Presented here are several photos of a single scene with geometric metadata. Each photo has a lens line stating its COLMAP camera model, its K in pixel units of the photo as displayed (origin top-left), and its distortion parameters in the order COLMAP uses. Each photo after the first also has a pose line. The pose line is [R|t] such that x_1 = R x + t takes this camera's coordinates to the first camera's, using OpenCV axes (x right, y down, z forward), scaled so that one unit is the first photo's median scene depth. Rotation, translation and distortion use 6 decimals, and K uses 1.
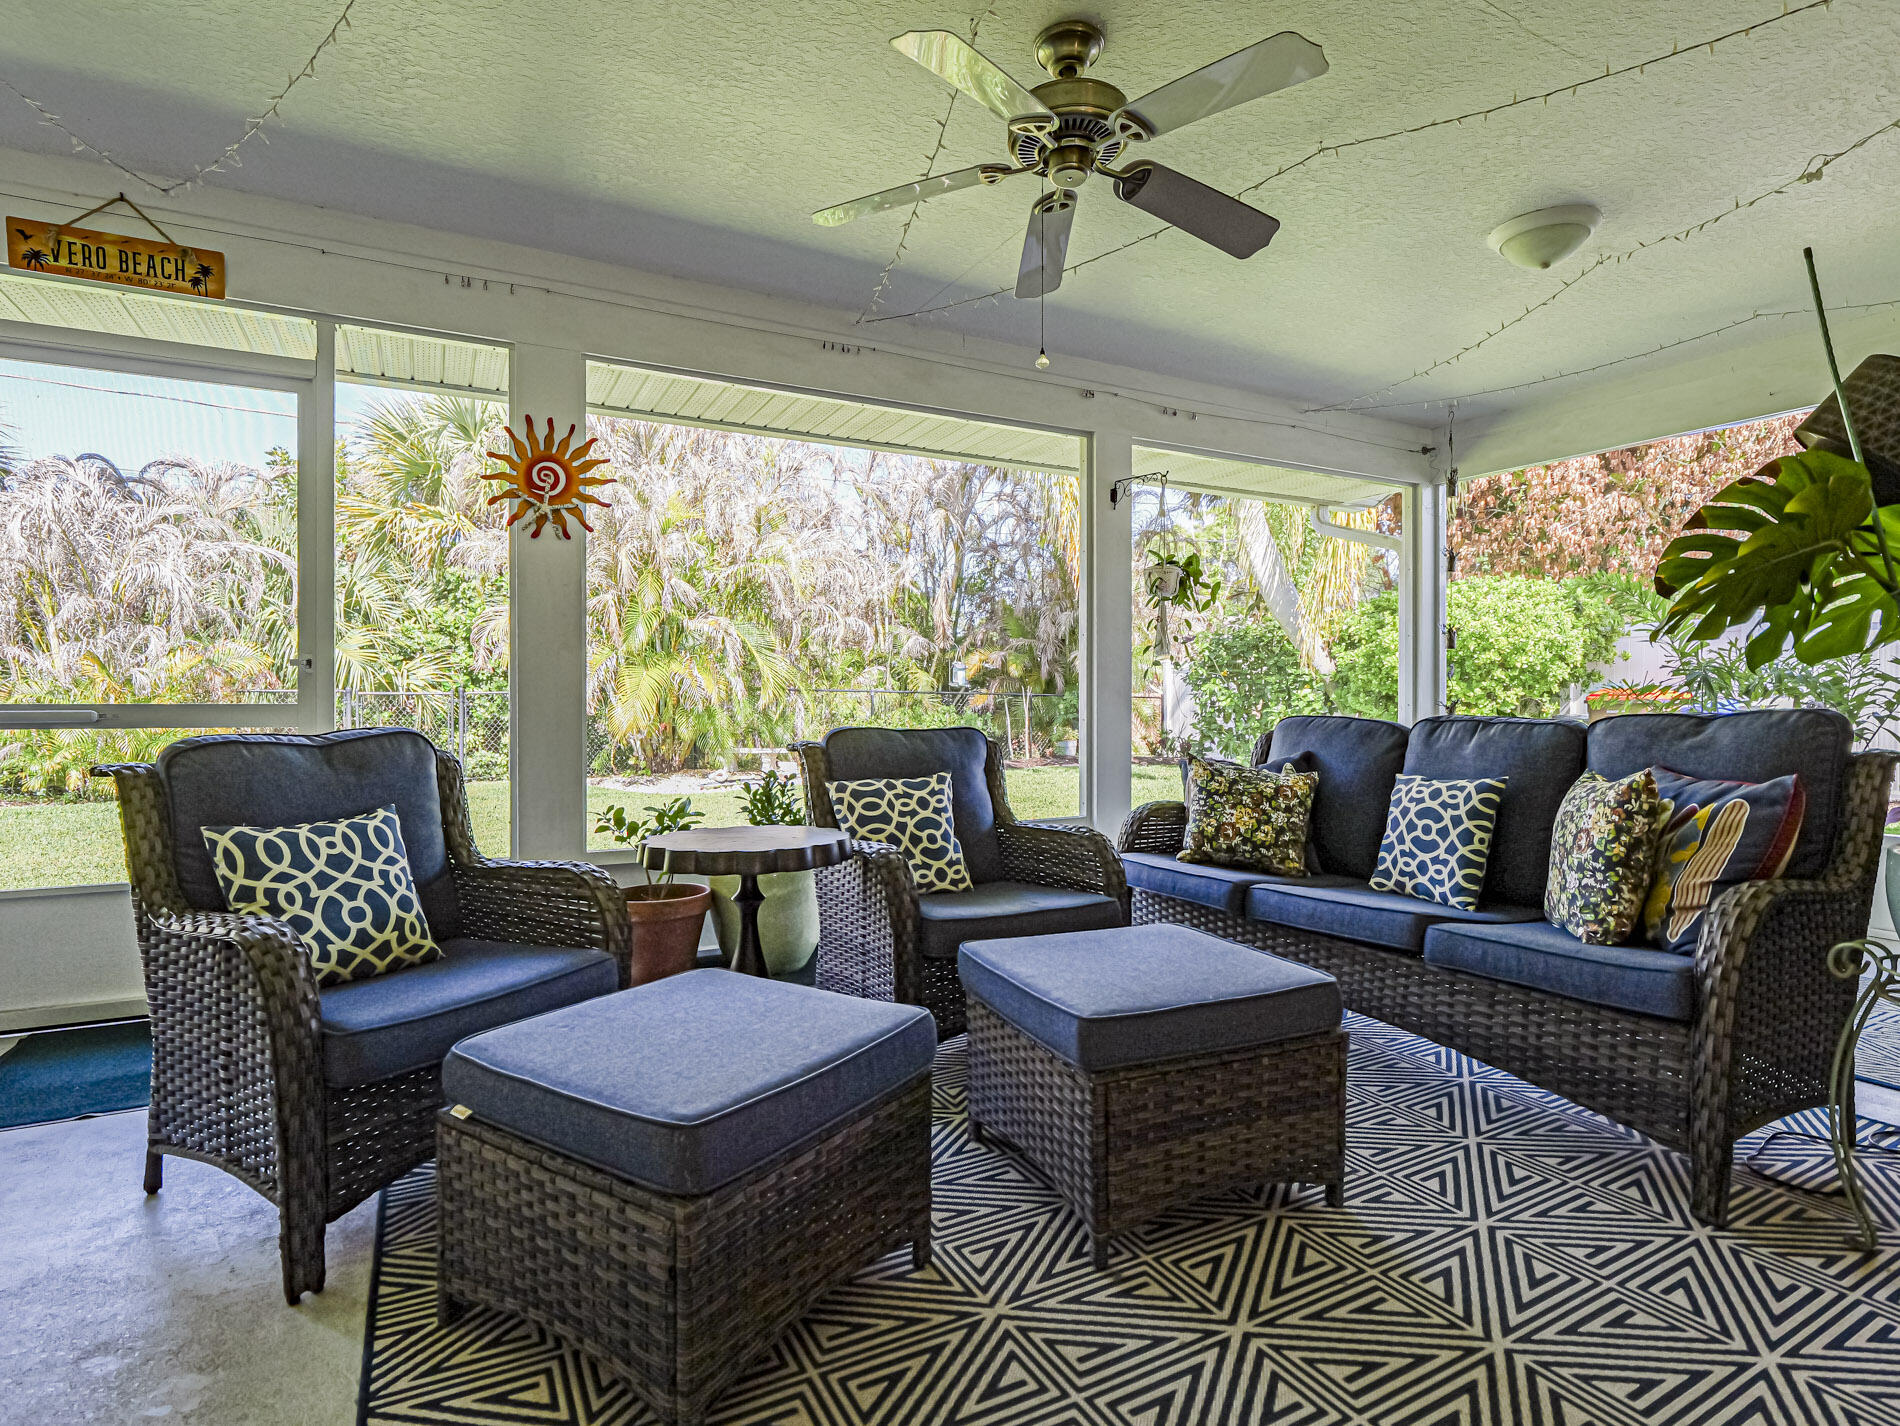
lens RADIAL K [[981.1, 0, 947.4], [0, 981.1, 695.8], [0, 0, 1]] dist [-0.001369, -0.011249]
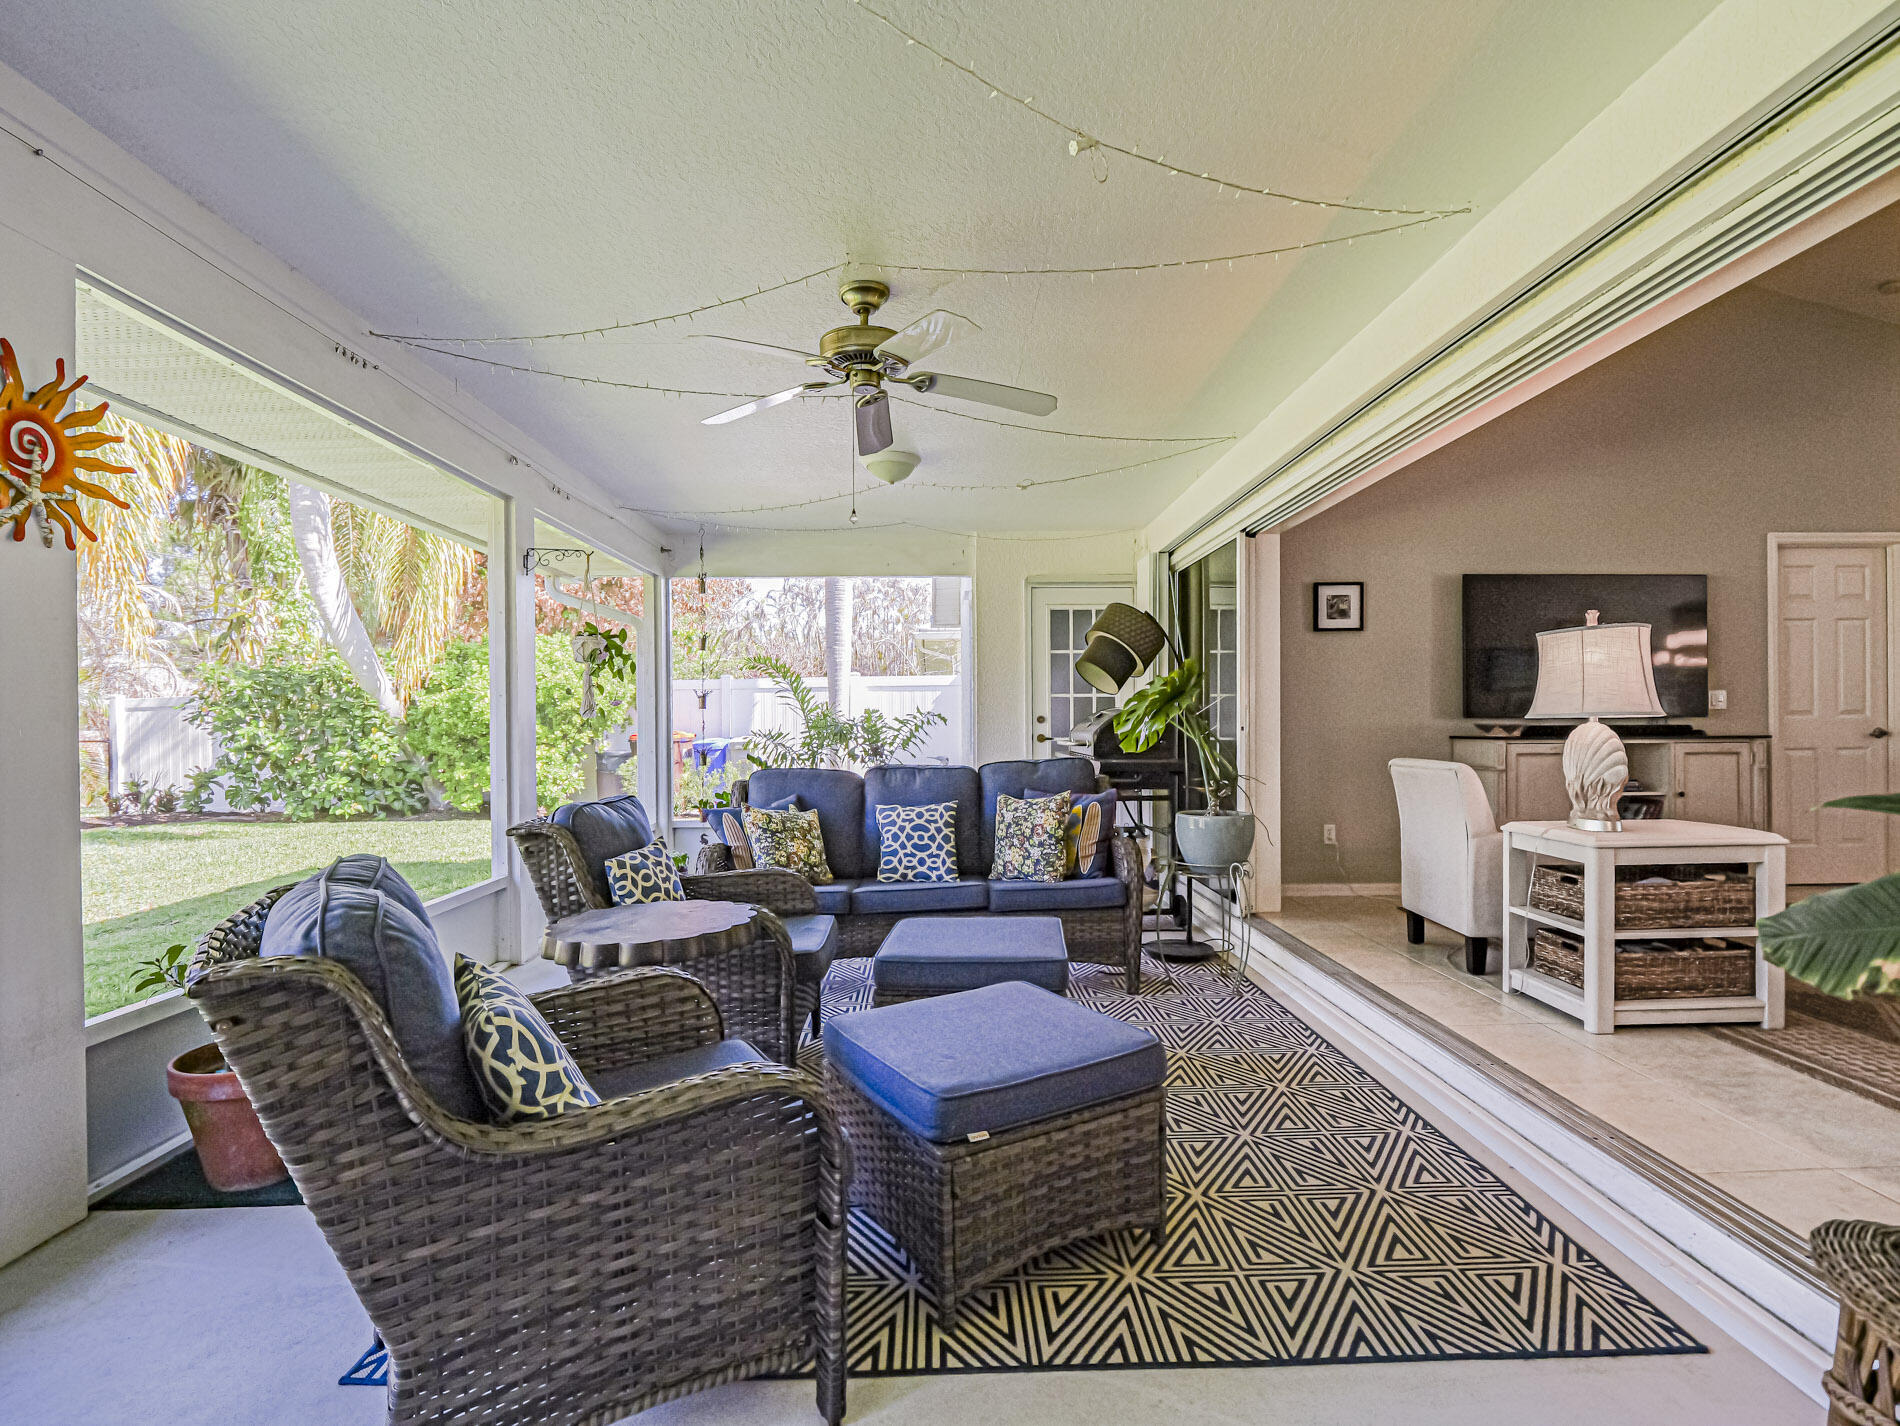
lens RADIAL K [[927.5, 0, 947.3], [0, 927.5, 718.9], [0, 0, 1]] dist [-0.018771, 0.000628]
pose [[0.452518, -0.001164, 0.891755, -0.833987], [0.008256, 0.999962, -0.002884, -0.052385], [-0.891717, 0.008668, 0.452510, 0.271733]]
